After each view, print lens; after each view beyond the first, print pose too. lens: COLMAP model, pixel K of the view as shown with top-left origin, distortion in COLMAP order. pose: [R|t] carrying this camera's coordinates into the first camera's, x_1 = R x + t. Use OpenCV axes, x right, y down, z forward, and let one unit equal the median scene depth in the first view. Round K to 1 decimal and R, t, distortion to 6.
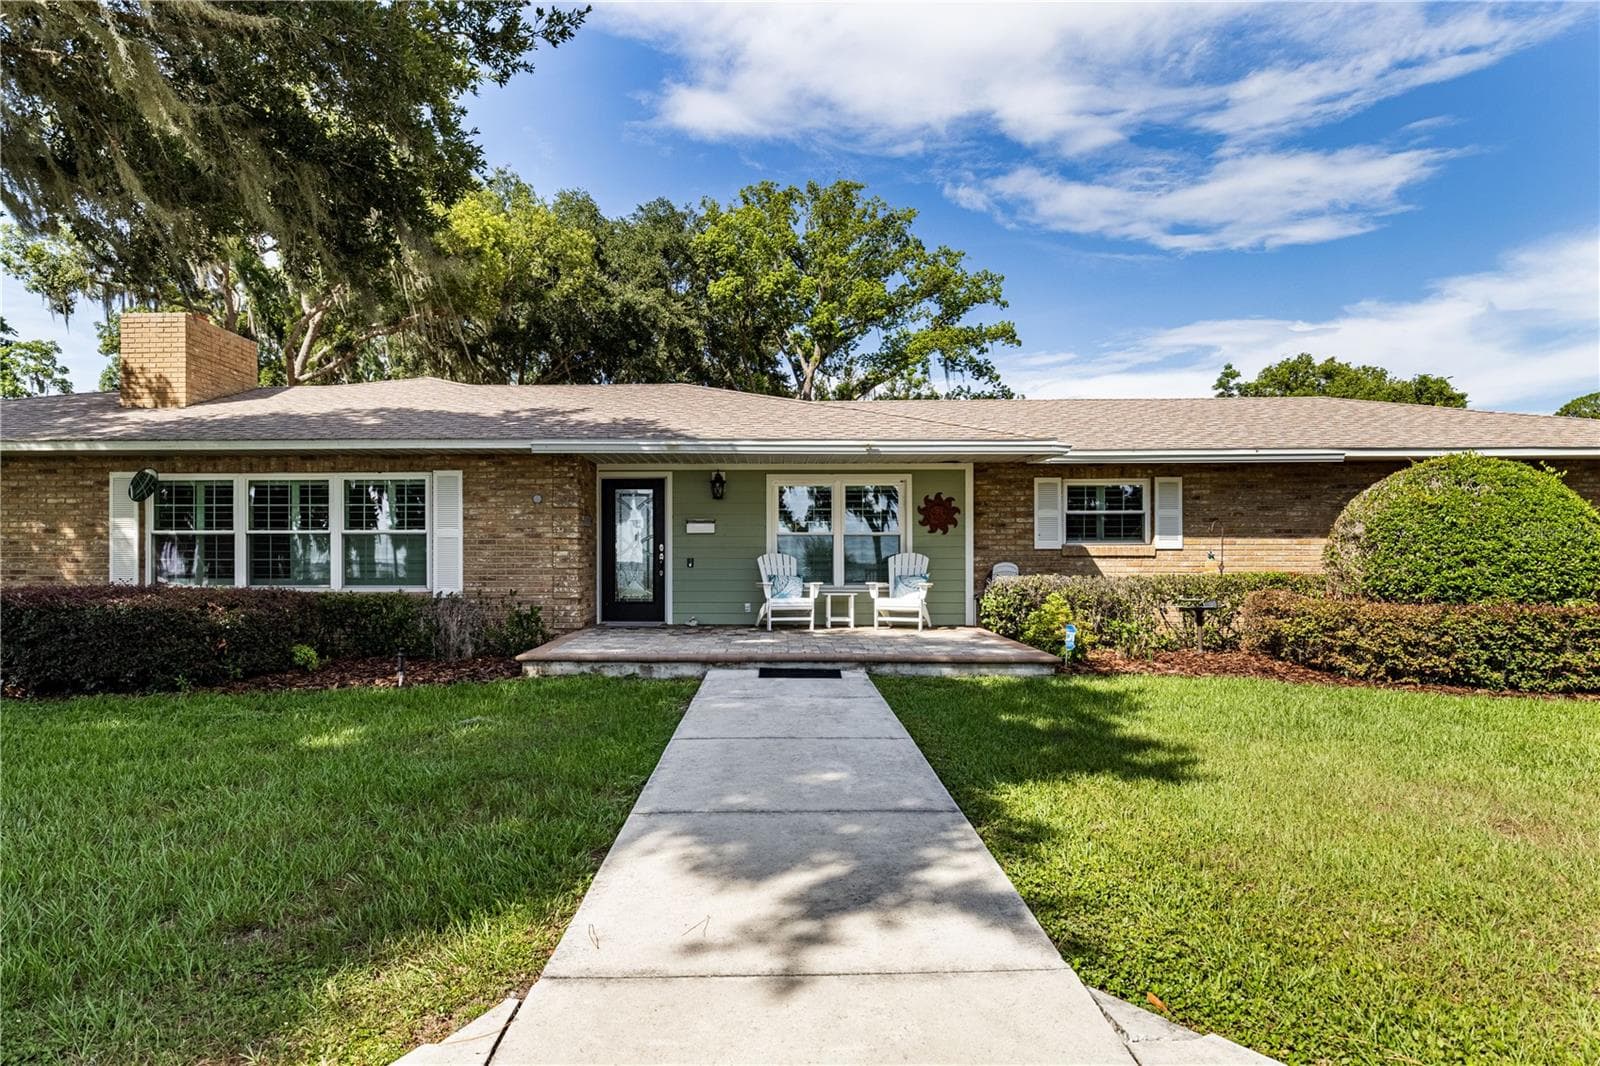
lens RADIAL K [[881.2, 0, 751.3], [0, 881.2, 559.9], [0, 0, 1]] dist [0.002855, -0.000554]
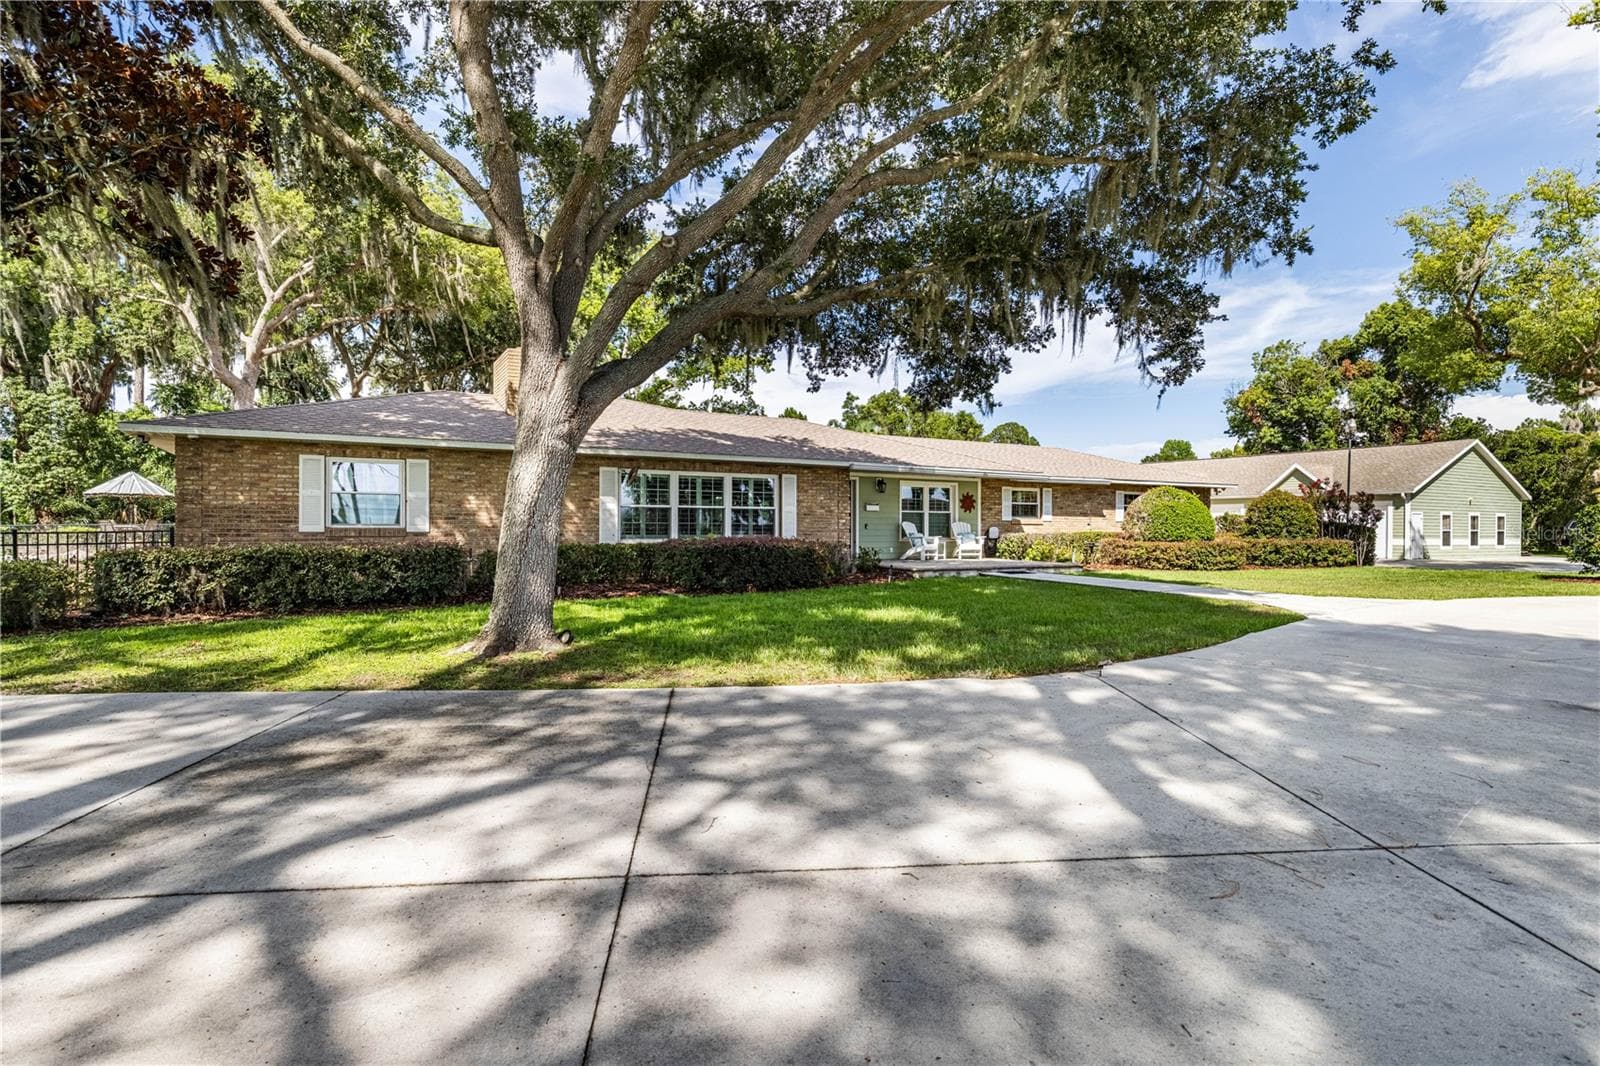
lens RADIAL K [[800.1, 0, 800.0], [0, 800.1, 533.0], [0, 0, 1]] dist [0.029501, -0.055025]
pose [[0.850798, 0.000621, 0.525493, -1.091634], [-0.005389, 0.999957, 0.007543, 0.005451], [-0.525465, -0.009250, 0.850765, -0.371498]]
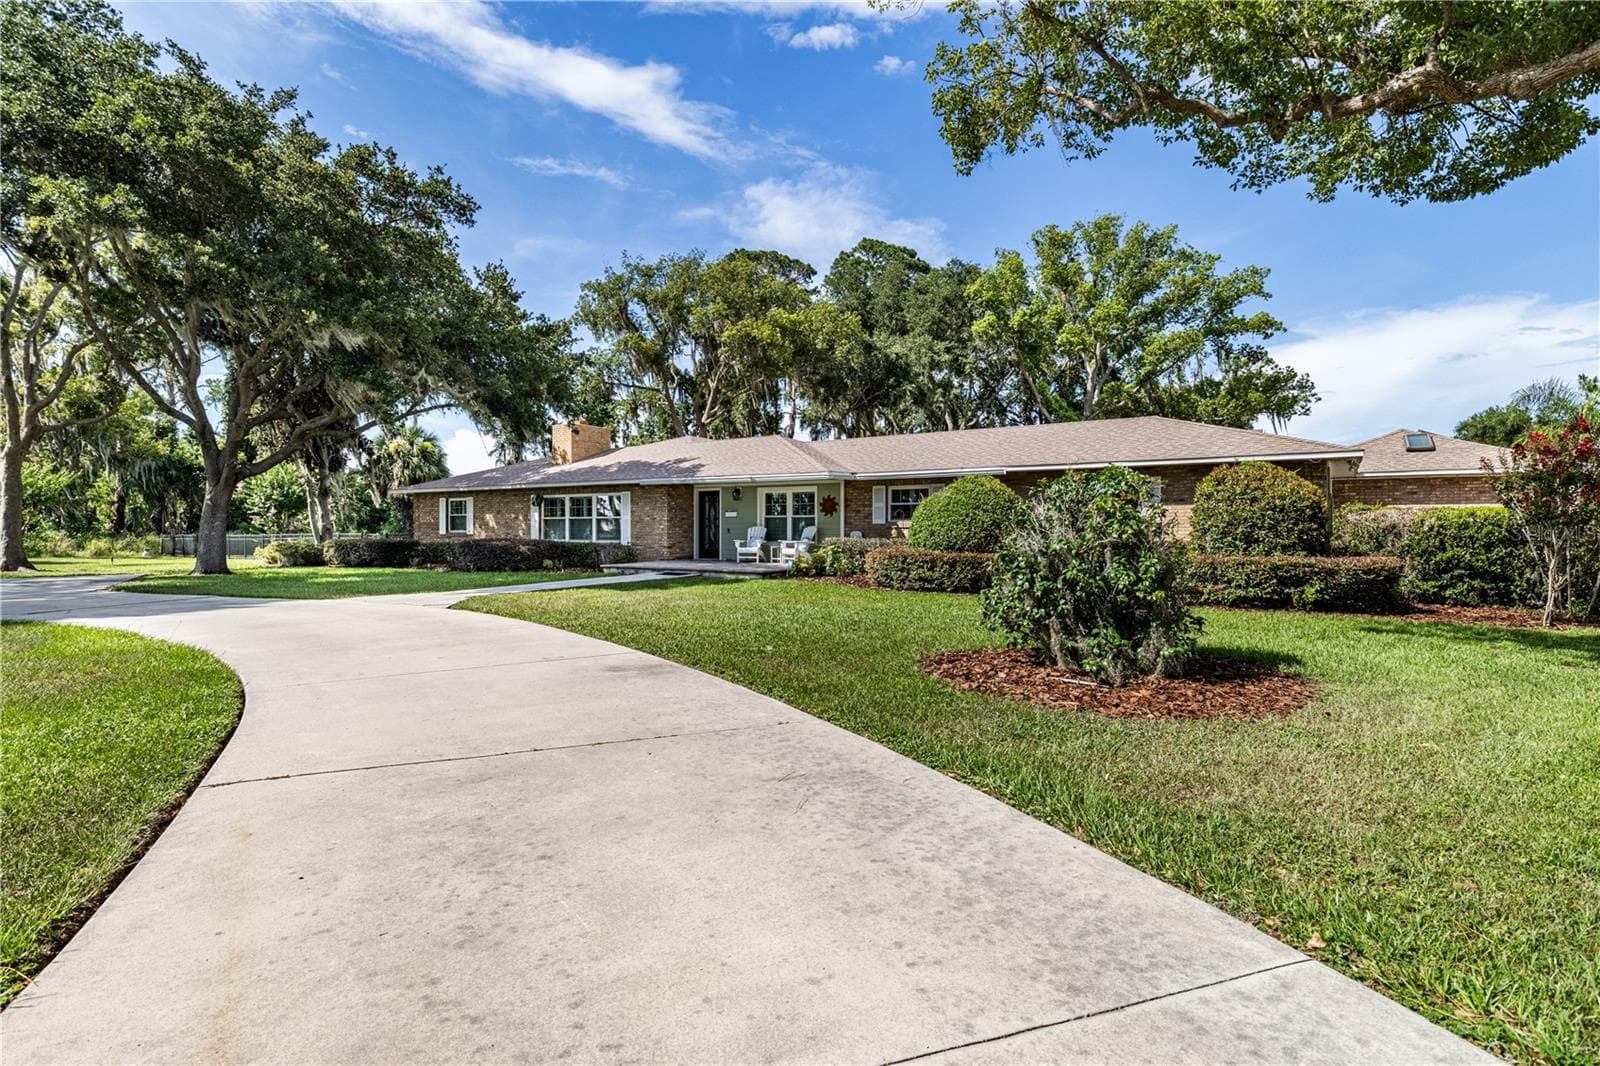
lens RADIAL K [[800.1, 0, 800.0], [0, 800.1, 533.0], [0, 0, 1]] dist [0.029501, -0.055025]
pose [[0.850670, 0.004976, -0.525676, 1.094844], [-0.000676, 0.999965, 0.008371, -0.007206], [0.525699, -0.006765, 0.850644, -0.543069]]
